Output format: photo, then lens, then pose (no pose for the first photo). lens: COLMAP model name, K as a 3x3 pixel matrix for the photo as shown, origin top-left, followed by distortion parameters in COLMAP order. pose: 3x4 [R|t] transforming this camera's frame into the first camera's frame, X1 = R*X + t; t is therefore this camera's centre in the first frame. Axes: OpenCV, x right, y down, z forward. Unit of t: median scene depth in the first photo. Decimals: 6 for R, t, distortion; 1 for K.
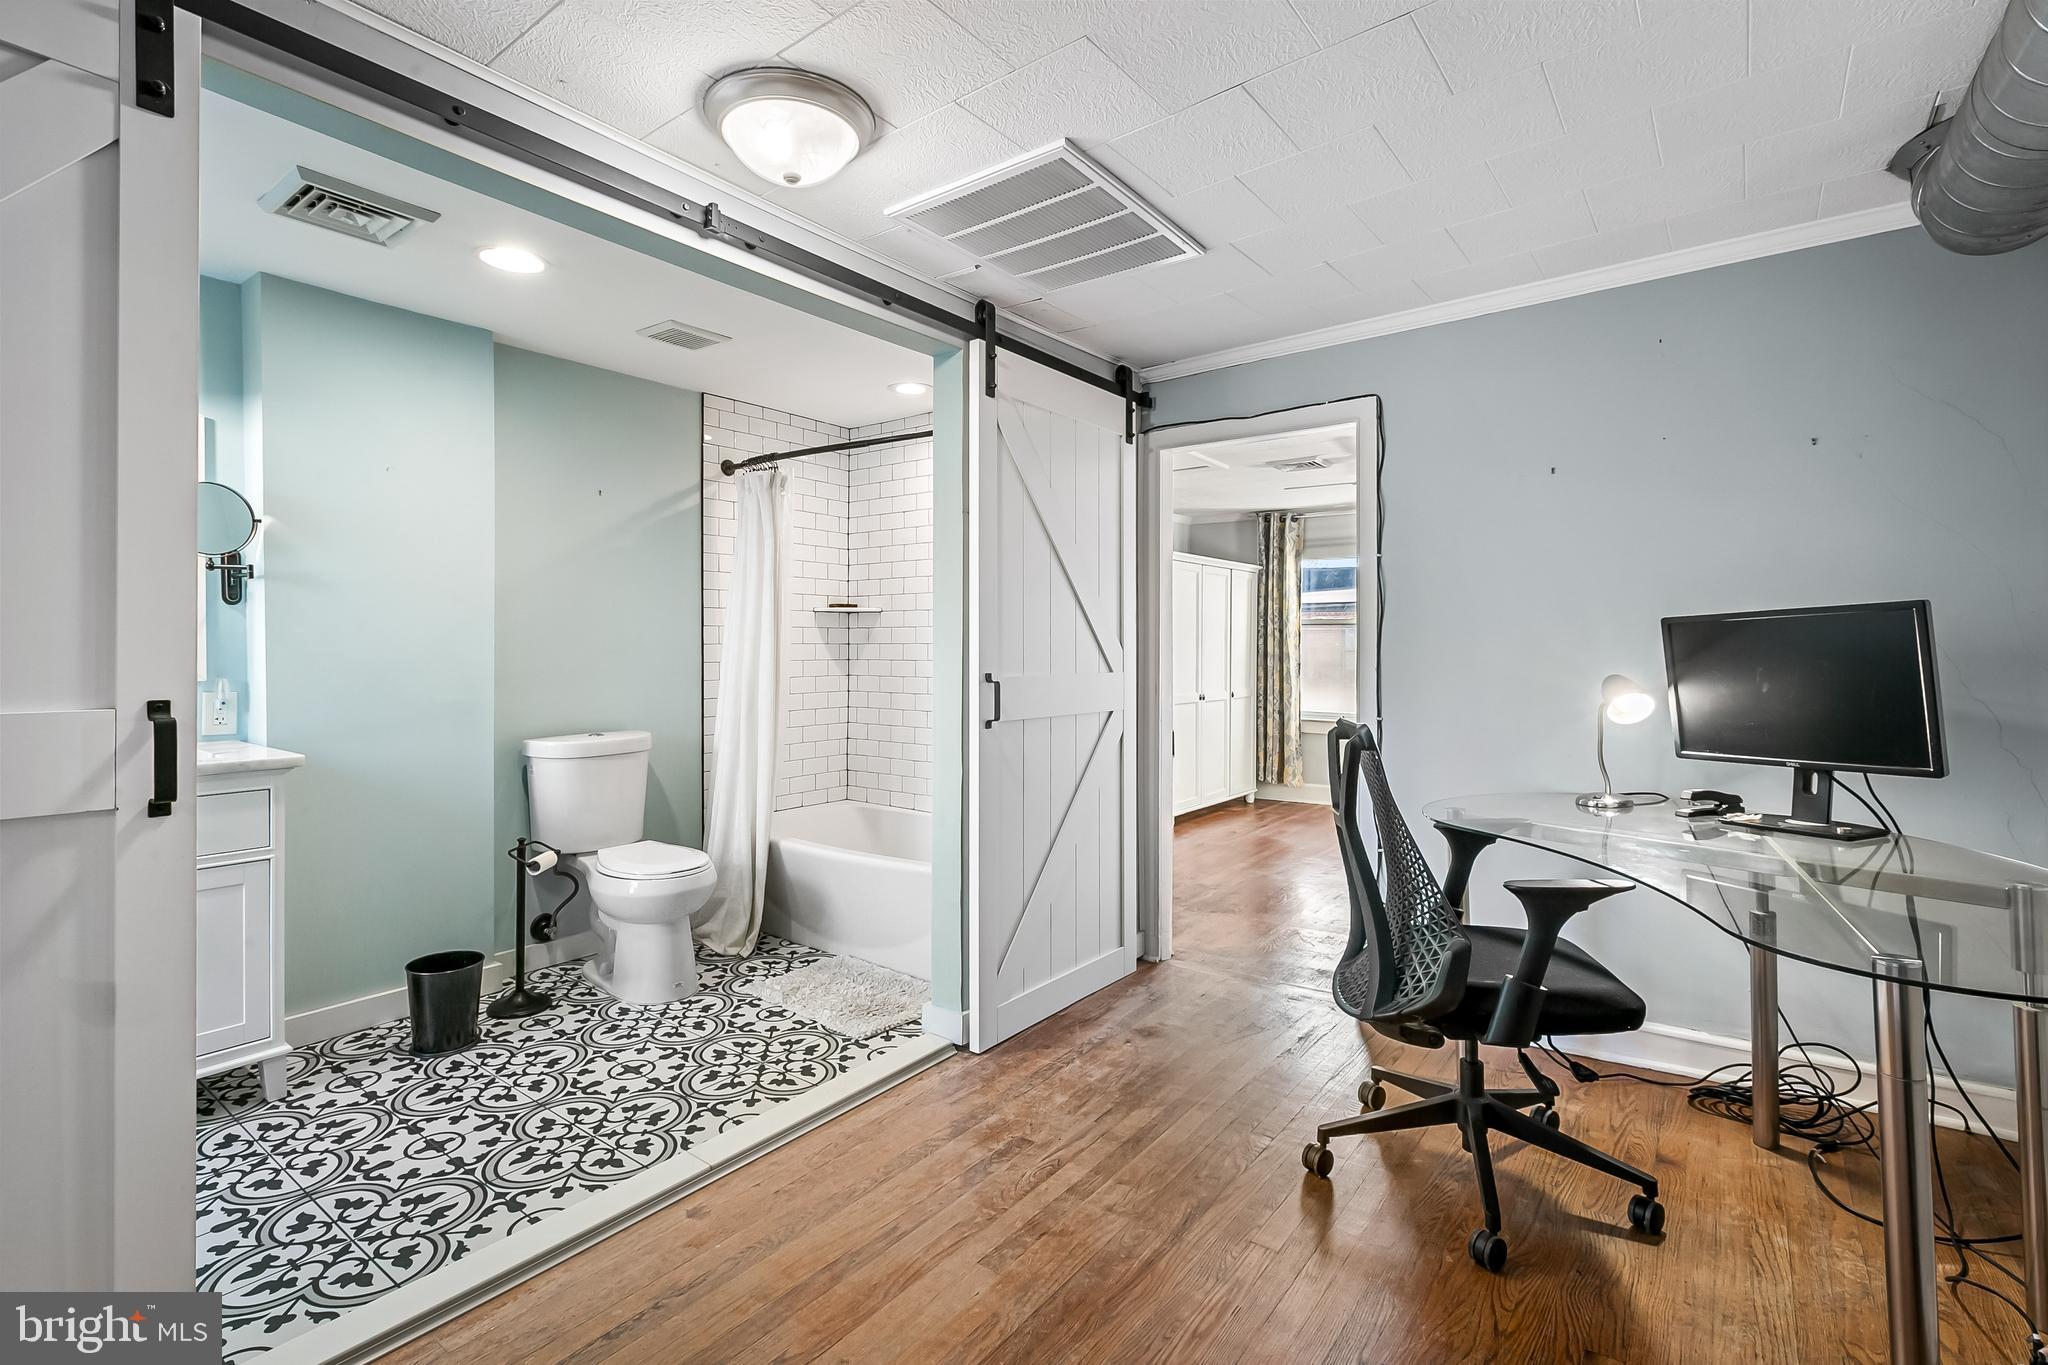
lens RADIAL K [[939.2, 0, 1028.1], [0, 939.2, 643.8], [0, 0, 1]] dist [-0.004897, 0.000576]
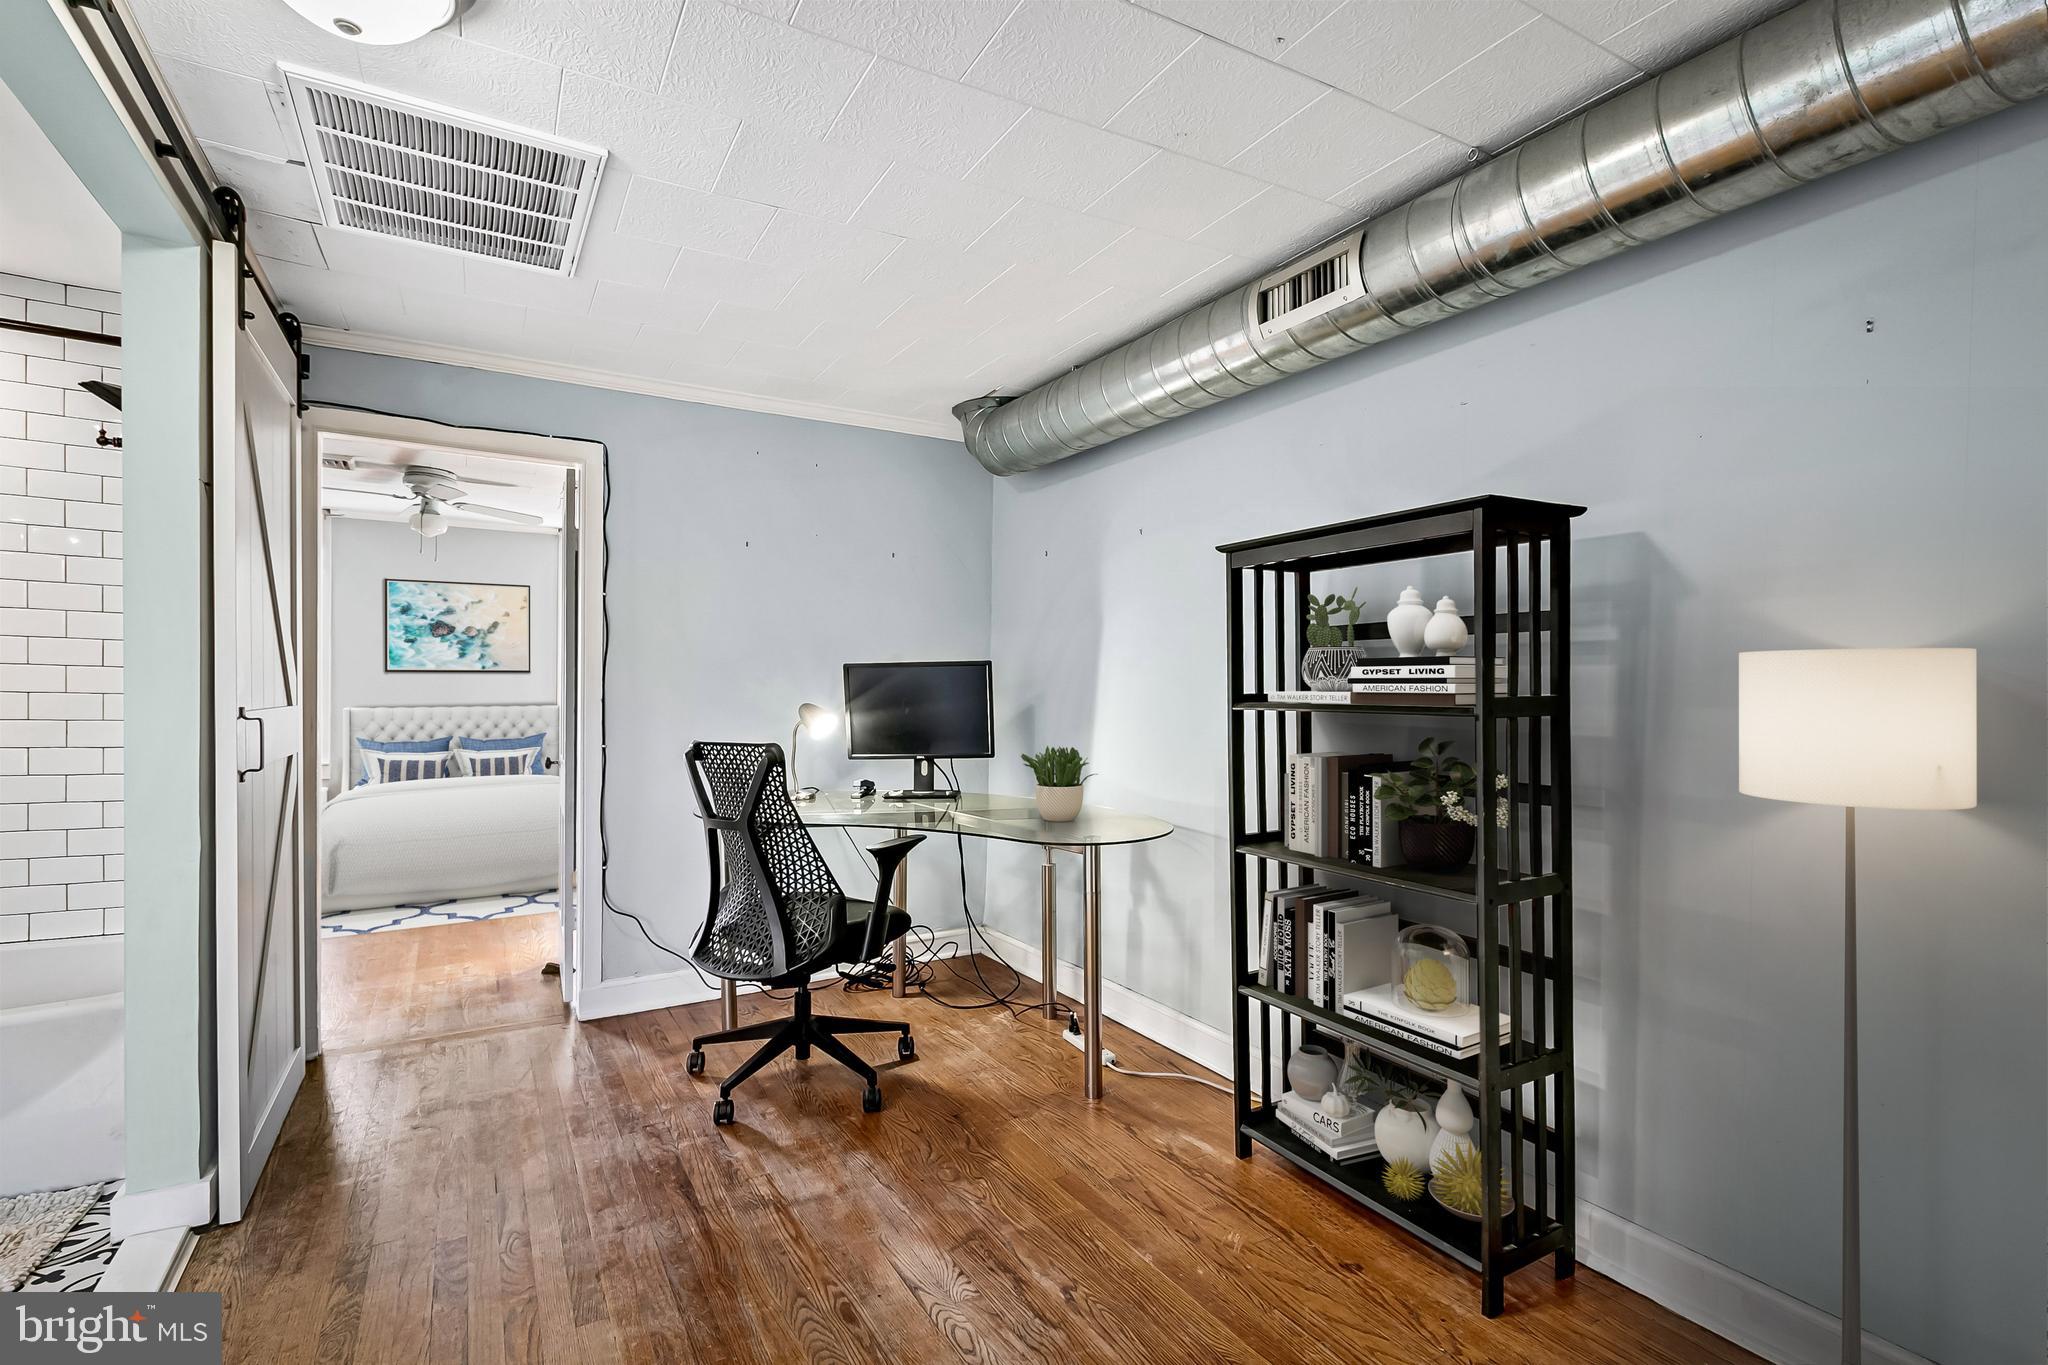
lens RADIAL K [[939.2, 0, 1024.6], [0, 939.2, 708.0], [0, 0, 1]] dist [-0.004897, 0.000576]
pose [[0.390161, -0.009964, 0.920693, -0.479383], [-0.018313, 0.999660, 0.018579, 0.006811], [-0.920564, -0.024109, 0.389846, 0.149246]]
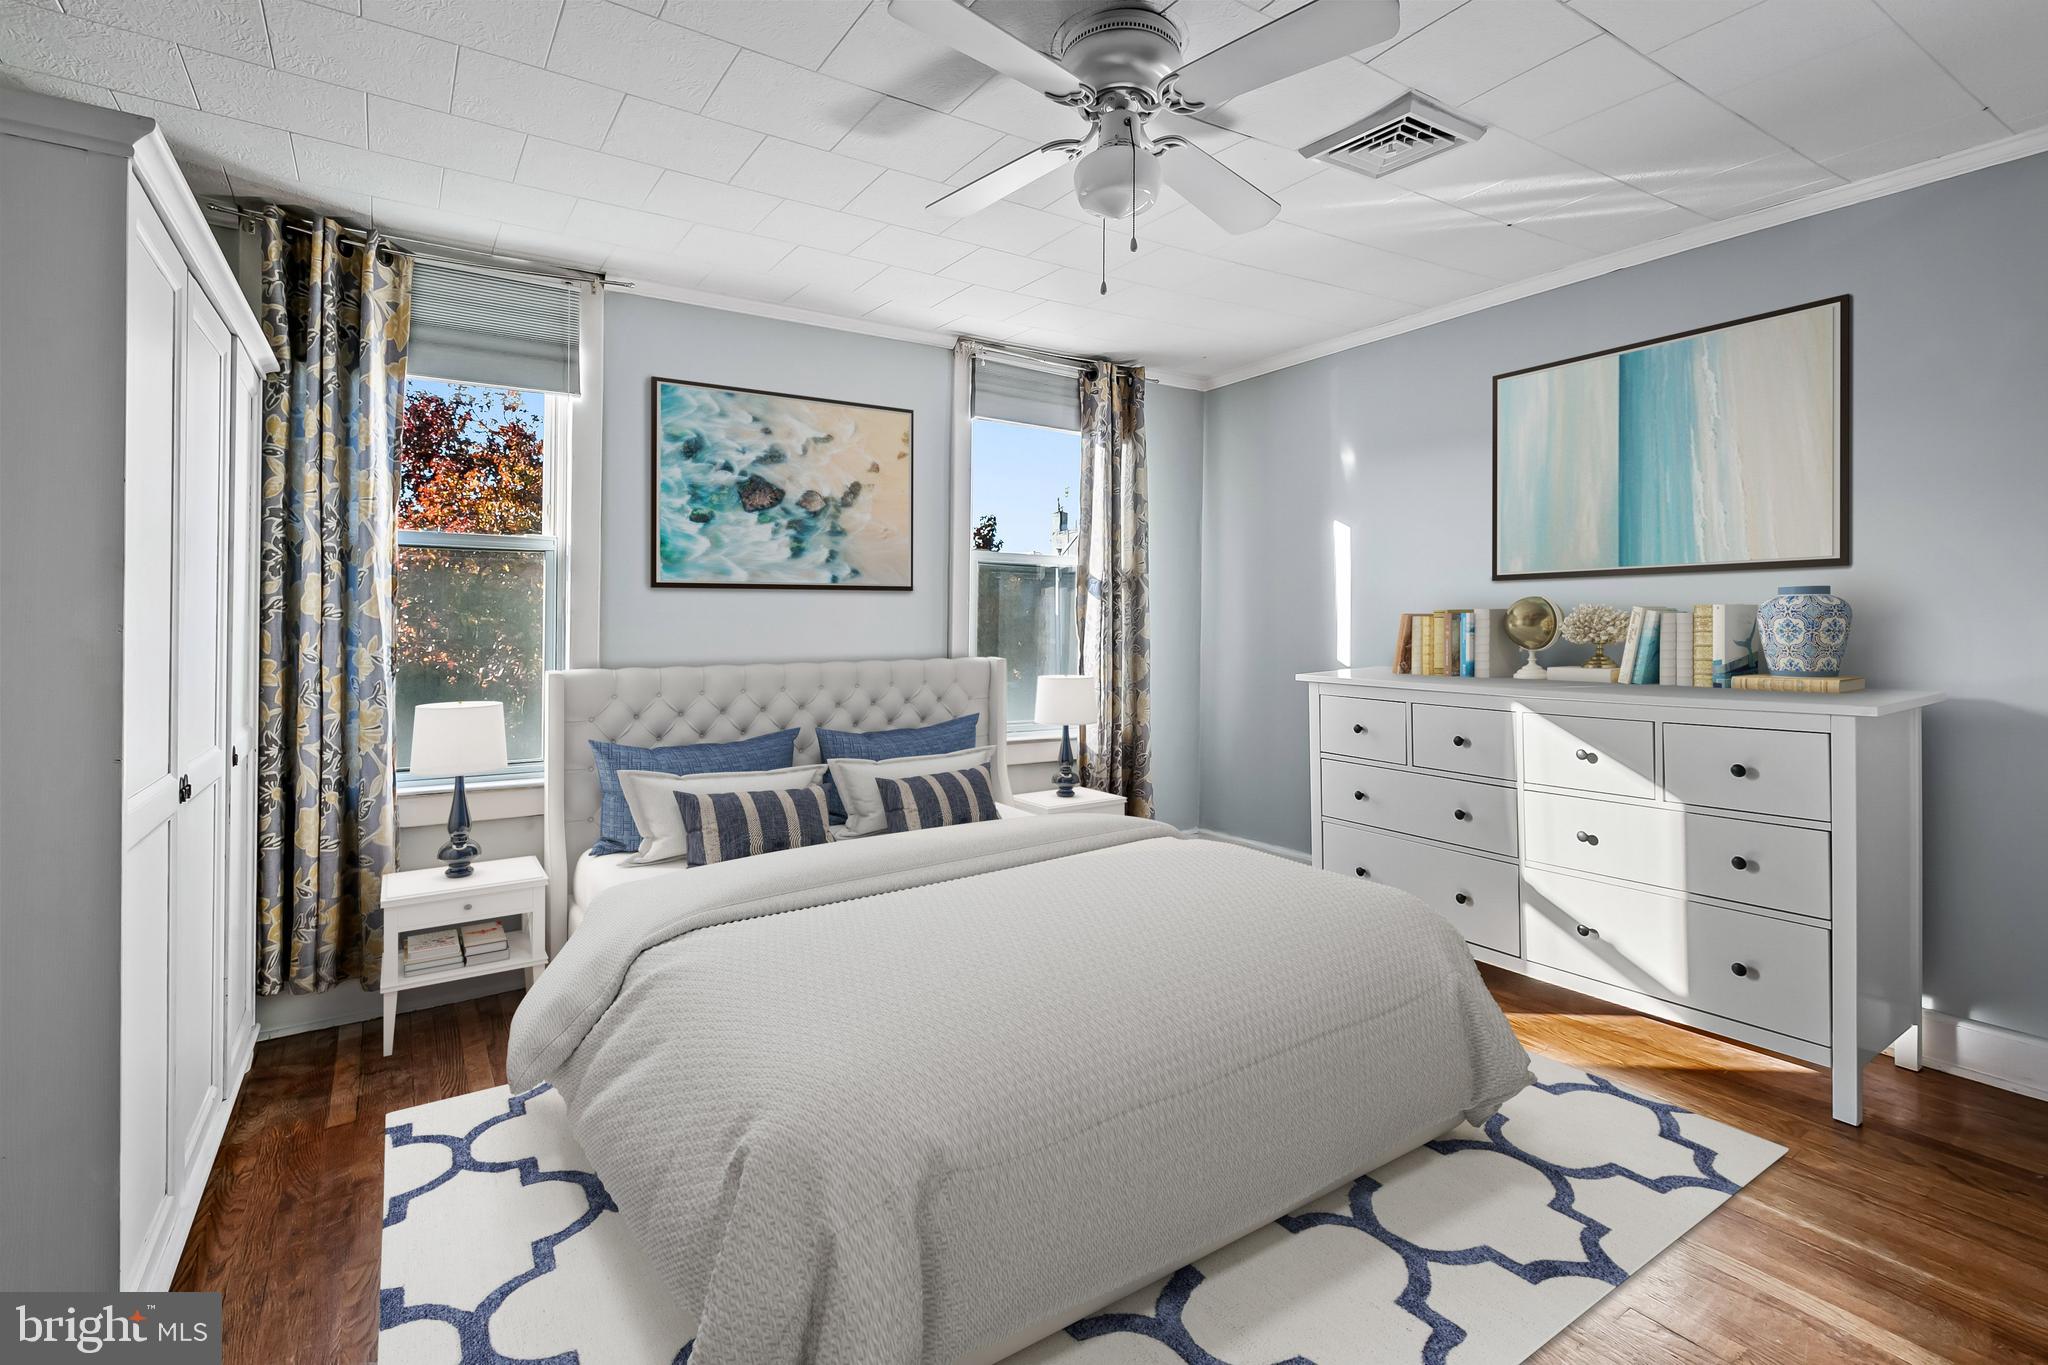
lens RADIAL K [[939.2, 0, 1044.5], [0, 939.2, 633.9], [0, 0, 1]] dist [-0.004897, 0.000576]
pose [[0.322310, -0.003602, 0.946627, 0.038269], [-0.003644, 0.999981, 0.005046, 0.027377], [-0.946627, -0.005076, 0.322290, 1.379566]]
